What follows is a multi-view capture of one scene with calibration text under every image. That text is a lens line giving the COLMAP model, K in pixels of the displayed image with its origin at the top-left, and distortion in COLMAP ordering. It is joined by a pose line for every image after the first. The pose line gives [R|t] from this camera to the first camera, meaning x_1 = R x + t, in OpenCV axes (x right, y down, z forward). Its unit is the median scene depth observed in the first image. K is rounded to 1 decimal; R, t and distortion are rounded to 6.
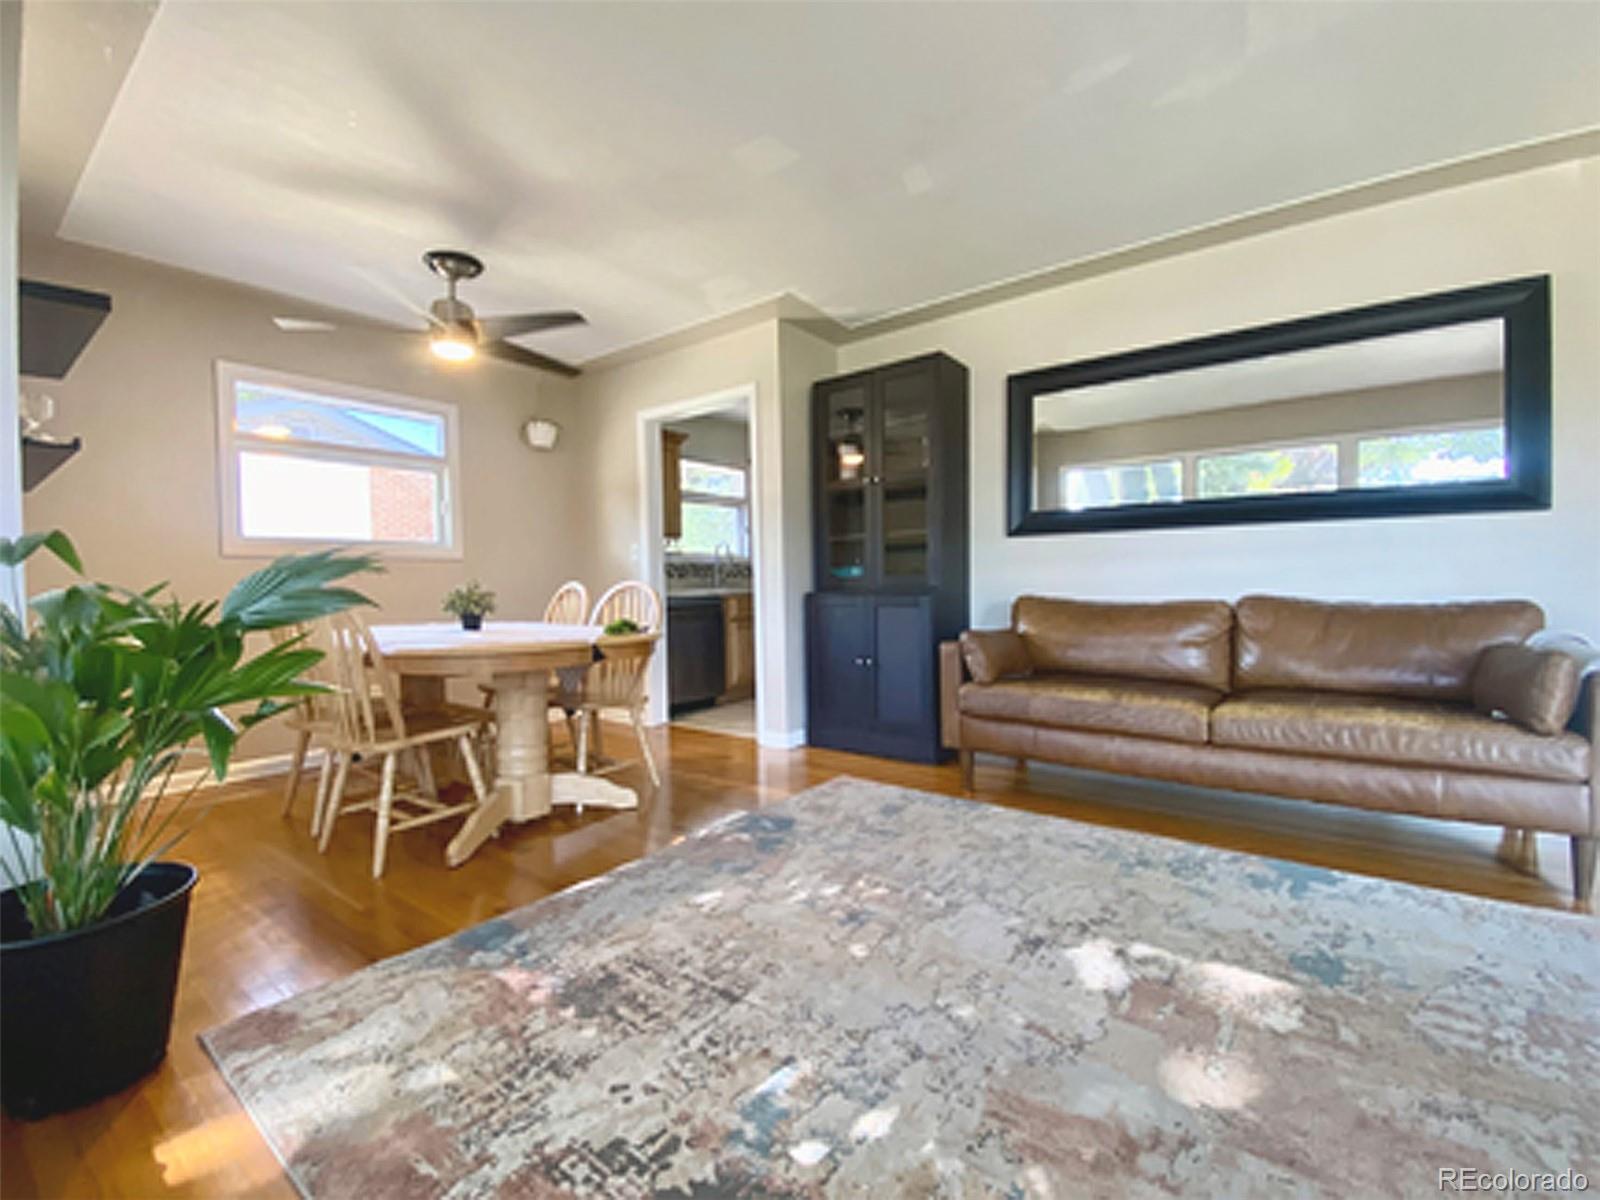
lens RADIAL K [[696.1, 0, 800.2], [0, 696.1, 598.1], [0, 0, 1]] dist [-0.007878, -0.002674]
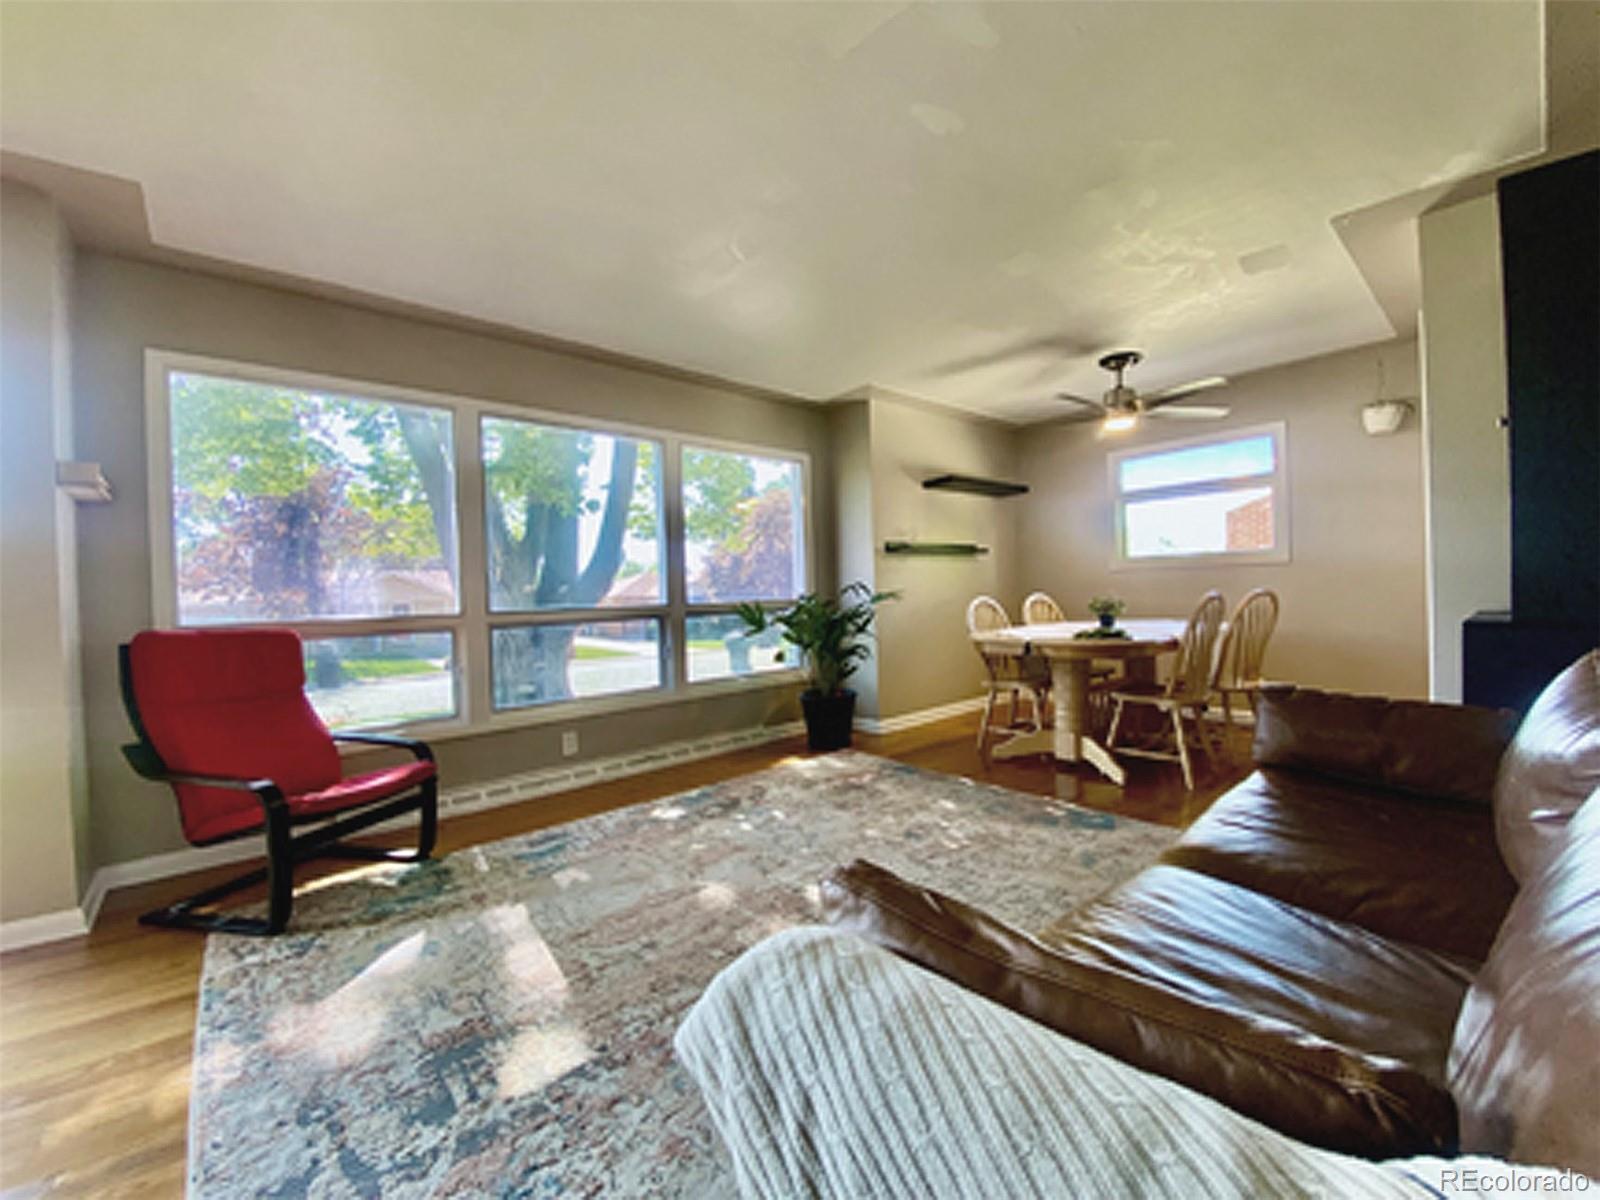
lens RADIAL K [[654.3, 0, 792.6], [0, 654.3, 598.1], [0, 0, 1]] dist [-0.000859, -0.004618]
pose [[-0.213216, 0.041404, -0.976127, 1.122056], [0.018354, 0.999095, 0.038370, -0.089135], [0.976833, -0.009735, -0.213783, 0.782790]]
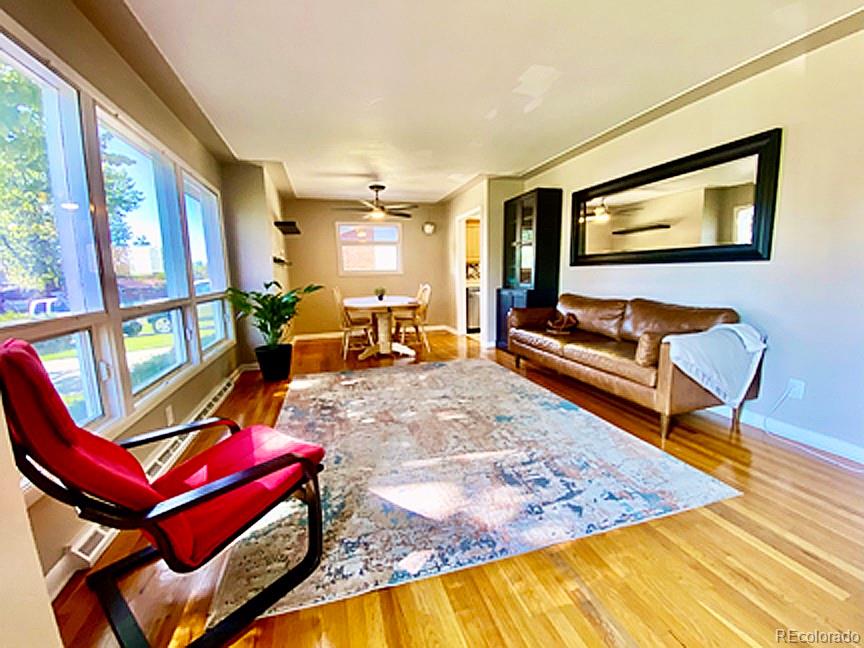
lens RADIAL K [[353.3, 0, 433.9], [0, 353.3, 327.5], [0, 0, 1]] dist [-0.000859, -0.004618]
pose [[0.809667, 0.087272, -0.580365, 0.904979], [-0.000754, 0.989036, 0.147673, -0.088781], [0.586889, -0.119128, 0.800855, -0.305681]]
